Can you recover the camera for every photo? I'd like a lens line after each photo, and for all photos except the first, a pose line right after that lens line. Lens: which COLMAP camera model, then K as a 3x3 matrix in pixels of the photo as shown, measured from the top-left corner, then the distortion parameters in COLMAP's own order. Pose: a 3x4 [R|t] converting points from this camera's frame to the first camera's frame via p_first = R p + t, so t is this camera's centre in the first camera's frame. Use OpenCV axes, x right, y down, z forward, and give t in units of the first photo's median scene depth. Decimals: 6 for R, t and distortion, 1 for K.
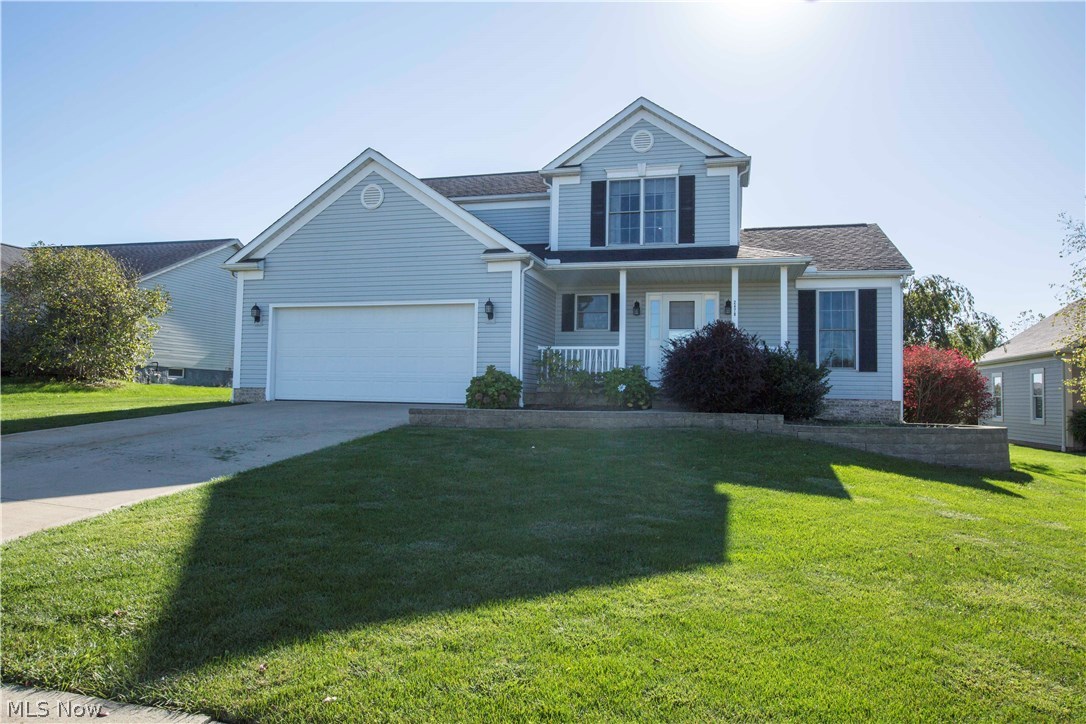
lens RADIAL K [[707.4, 0, 545.6], [0, 707.4, 366.6], [0, 0, 1]] dist [-0.002757, -0.000789]
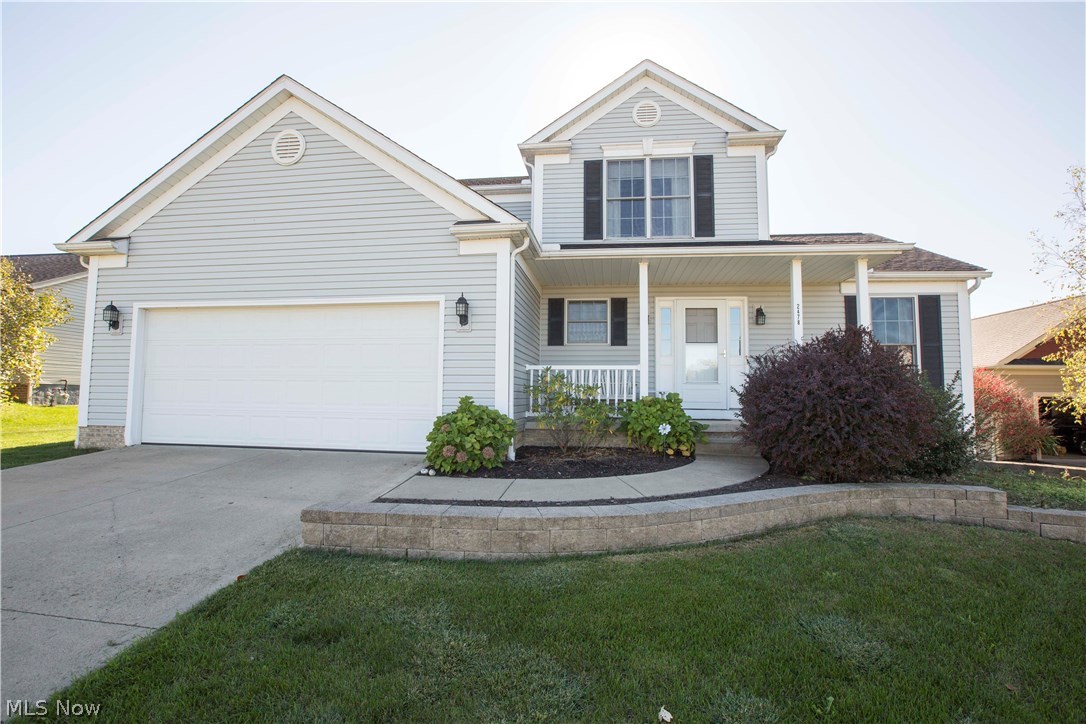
lens RADIAL K [[522.3, 0, 547.4], [0, 522.3, 361.2], [0, 0, 1]] dist [-0.044136, 0.015311]
pose [[0.992040, 0.000875, 0.125920, -0.056104], [0.002348, 0.999673, -0.025445, -0.018737], [-0.125901, 0.025538, 0.991714, 0.460194]]
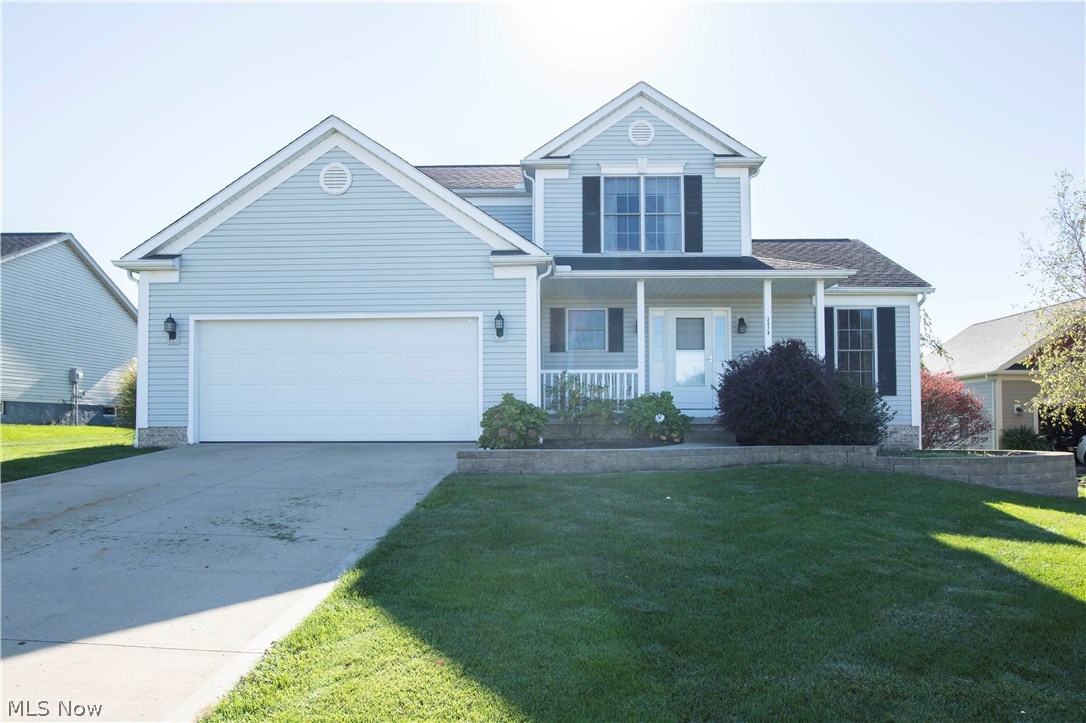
lens RADIAL K [[756.3, 0, 562.4], [0, 756.3, 407.0], [0, 0, 1]] dist [-0.011781, 0.001758]
pose [[0.972470, -0.015954, 0.232481, -0.191473], [0.011108, 0.999693, 0.022136, -0.004188], [-0.232763, -0.018944, 0.972349, 0.123174]]
